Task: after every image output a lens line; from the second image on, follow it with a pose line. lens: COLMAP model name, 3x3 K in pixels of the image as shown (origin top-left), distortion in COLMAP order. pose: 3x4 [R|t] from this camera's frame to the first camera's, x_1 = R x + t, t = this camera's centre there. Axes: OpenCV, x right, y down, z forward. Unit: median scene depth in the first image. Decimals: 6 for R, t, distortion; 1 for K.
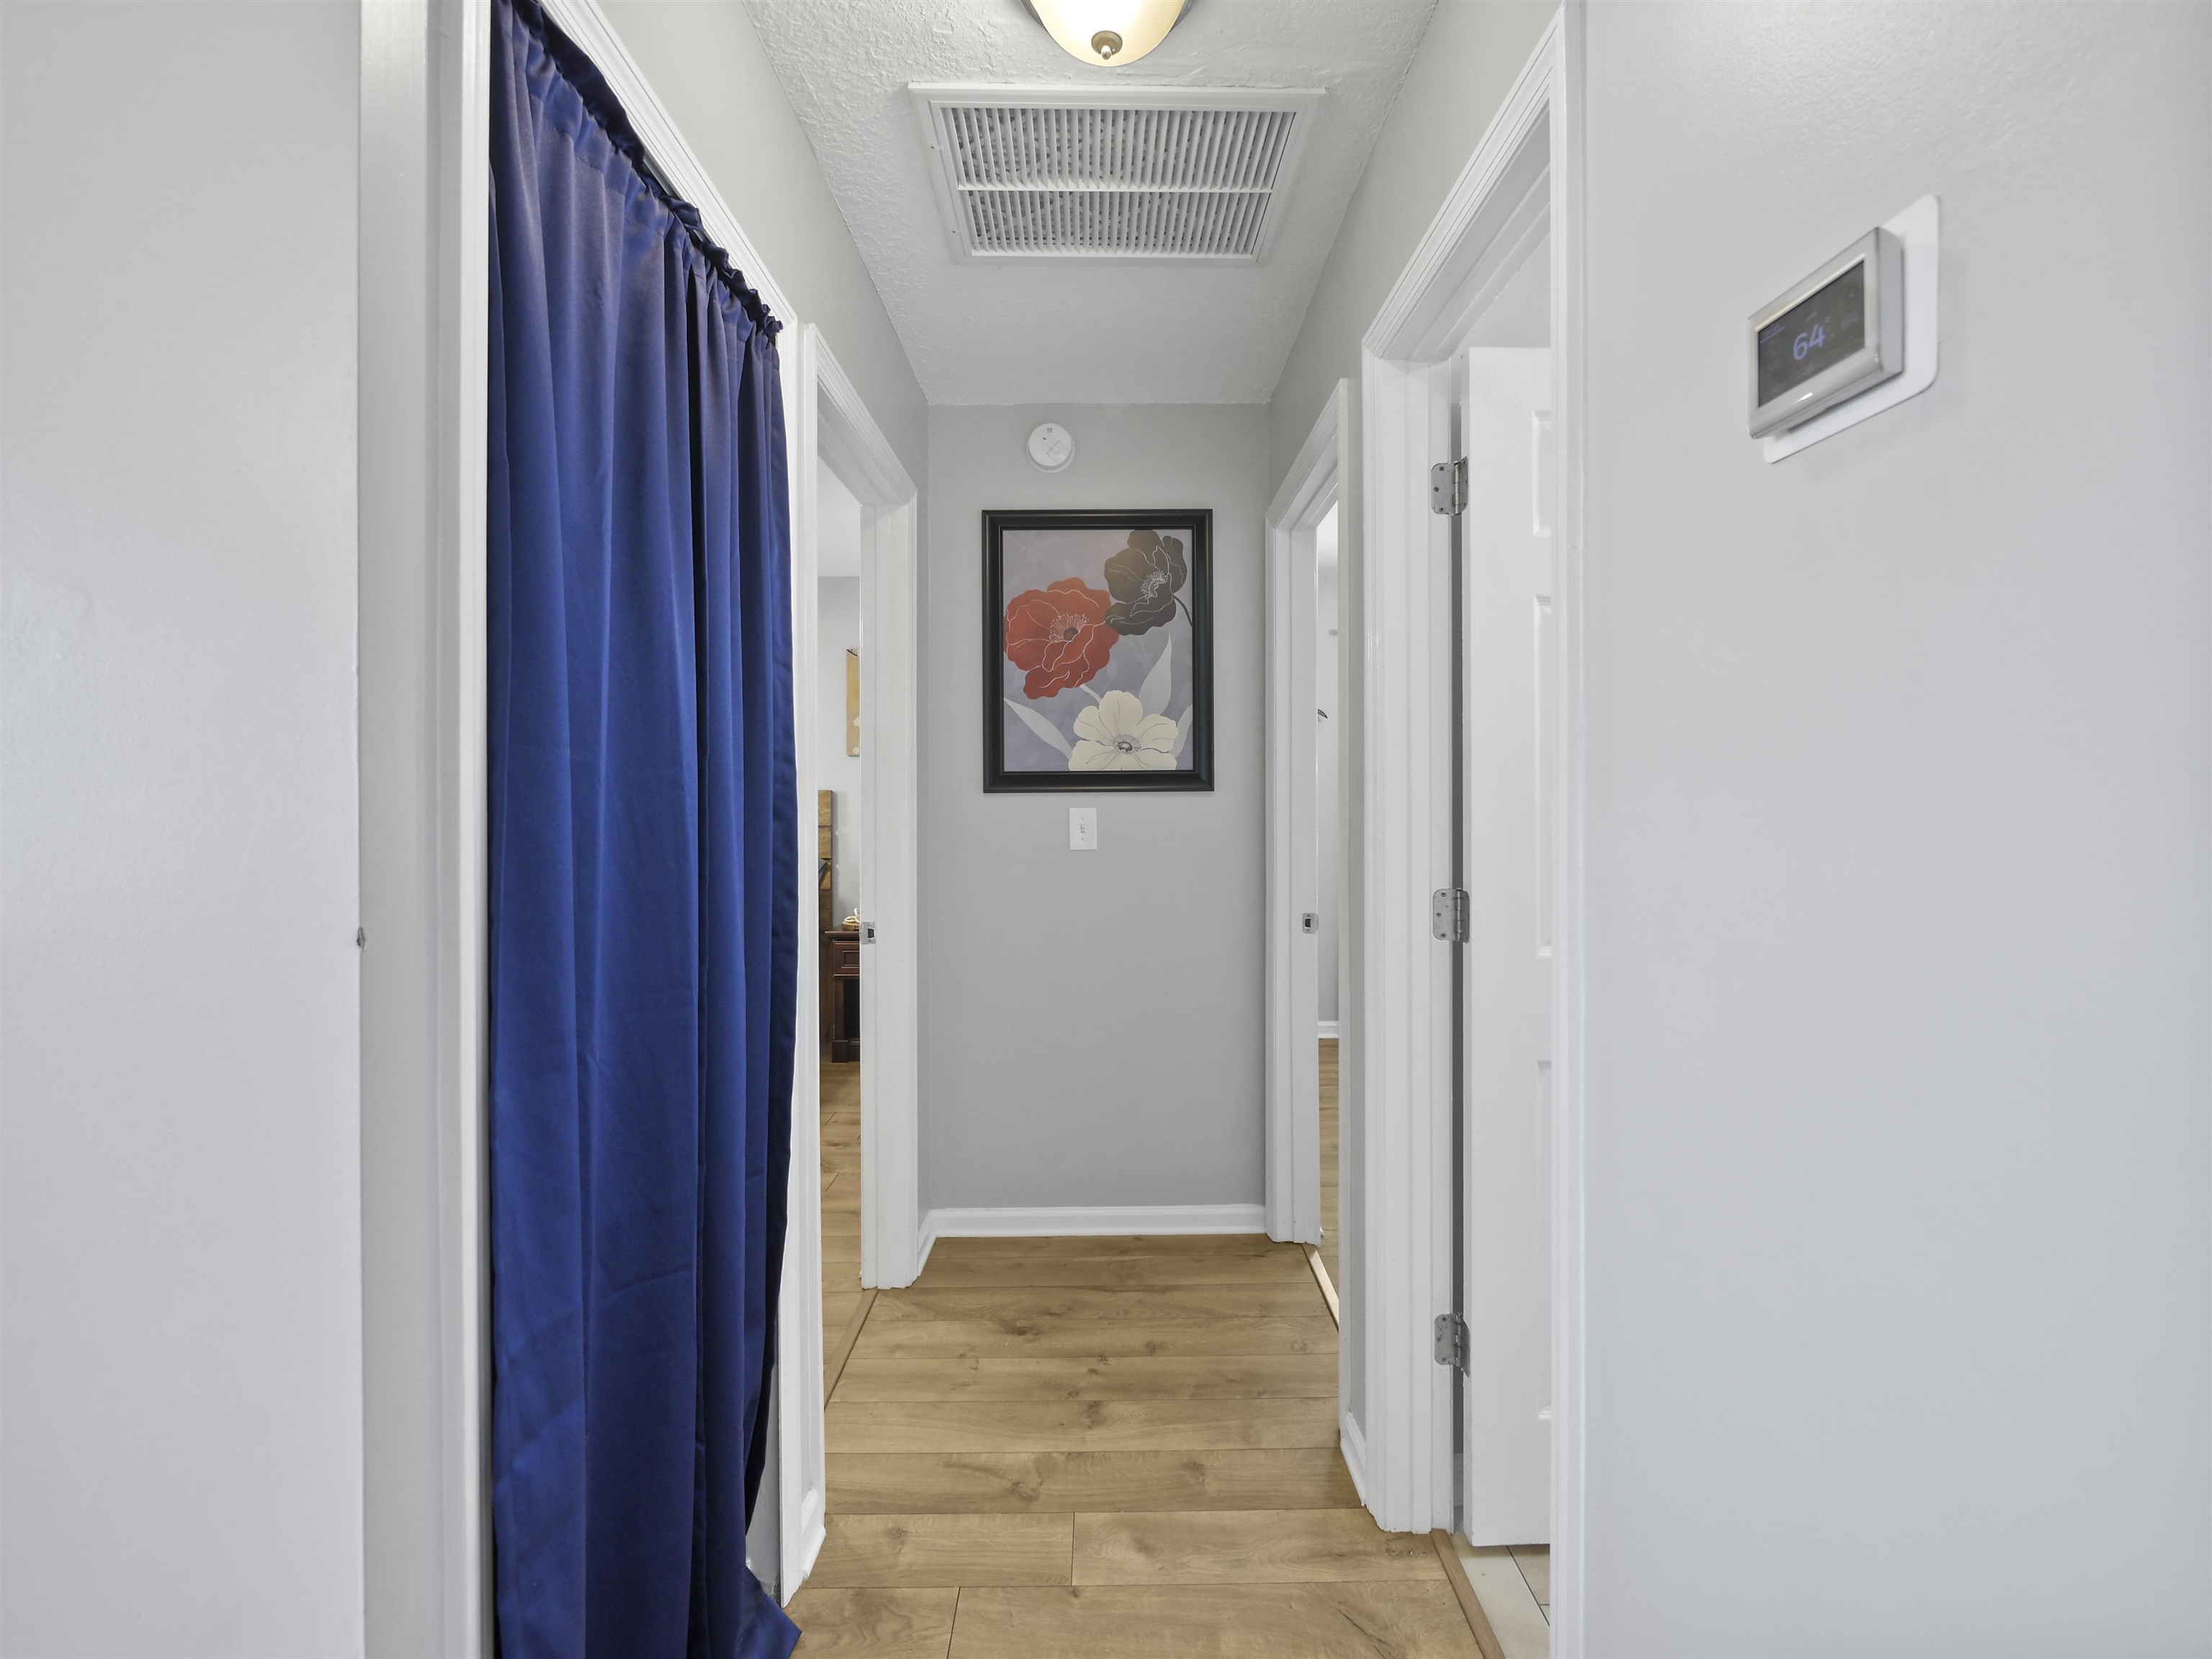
lens RADIAL K [[951.6, 0, 1113.5], [0, 951.6, 813.2], [0, 0, 1]] dist [-0.002562, -0.000251]
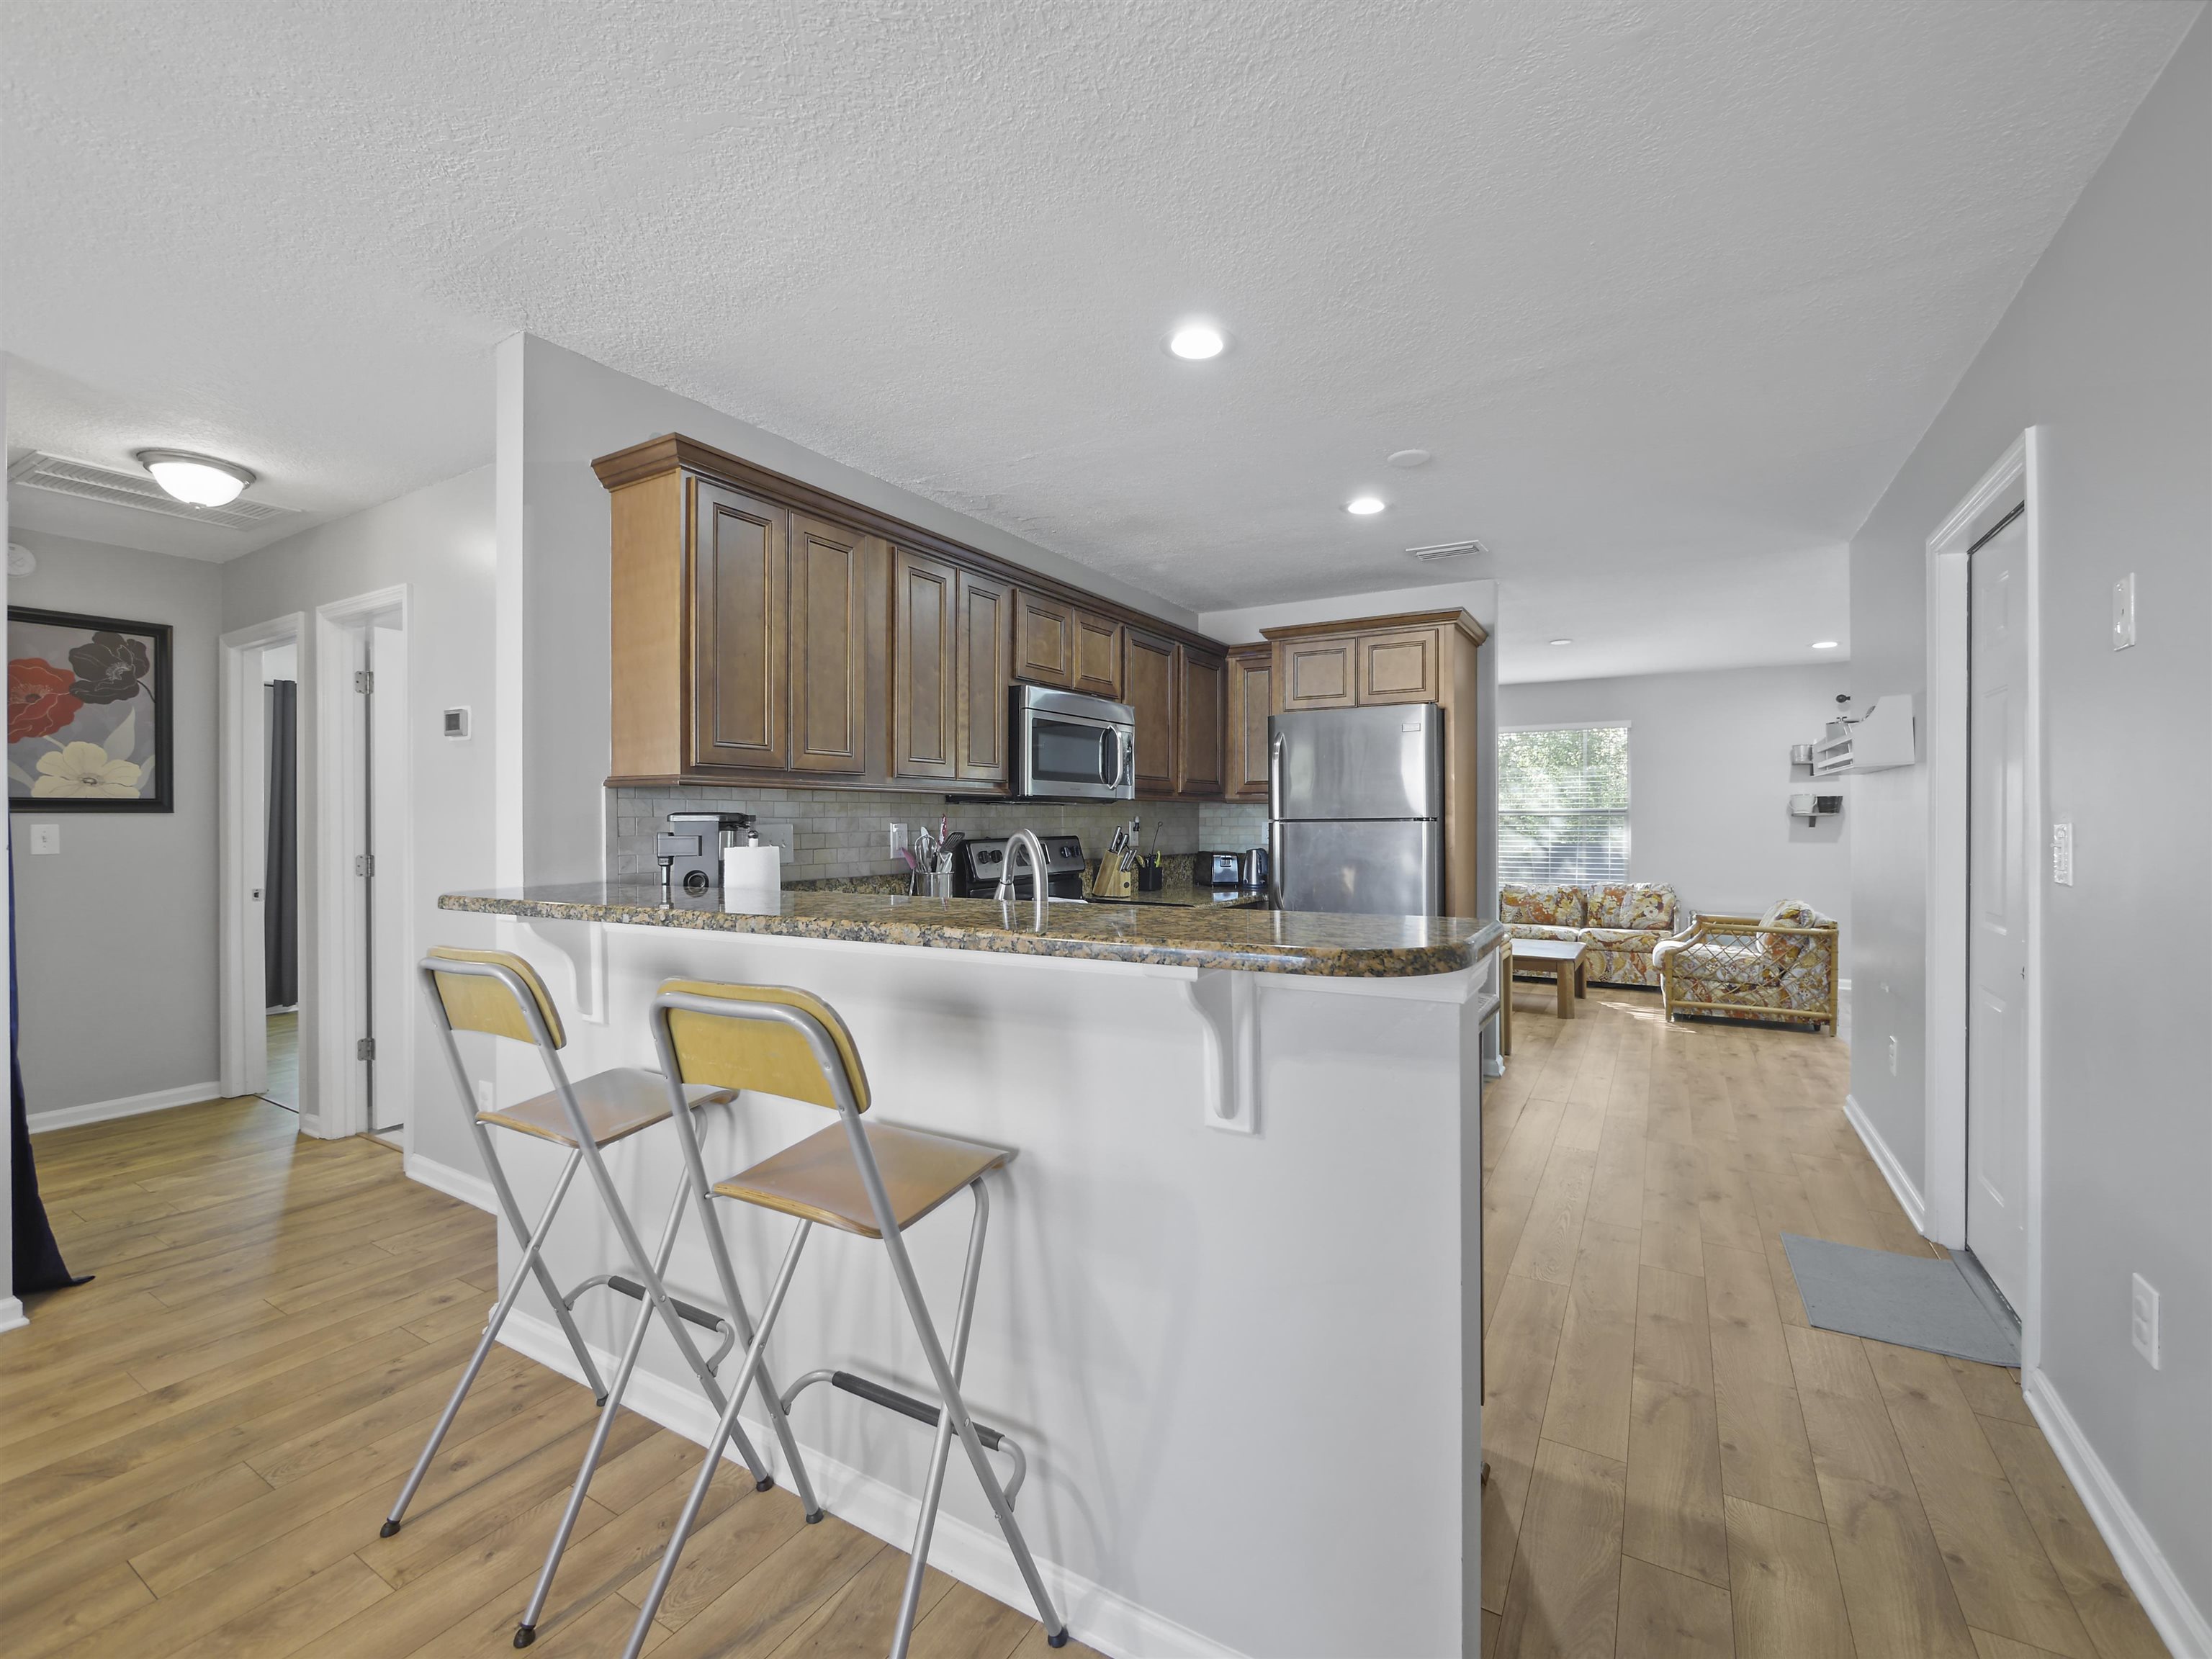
lens RADIAL K [[951.6, 0, 1113.5], [0, 951.6, 813.2], [0, 0, 1]] dist [-0.002562, -0.000251]
pose [[0.525368, 0.007550, 0.850842, -0.391861], [0.018807, 0.999613, -0.020483, 0.036138], [-0.850667, 0.026763, 0.525023, -1.055195]]
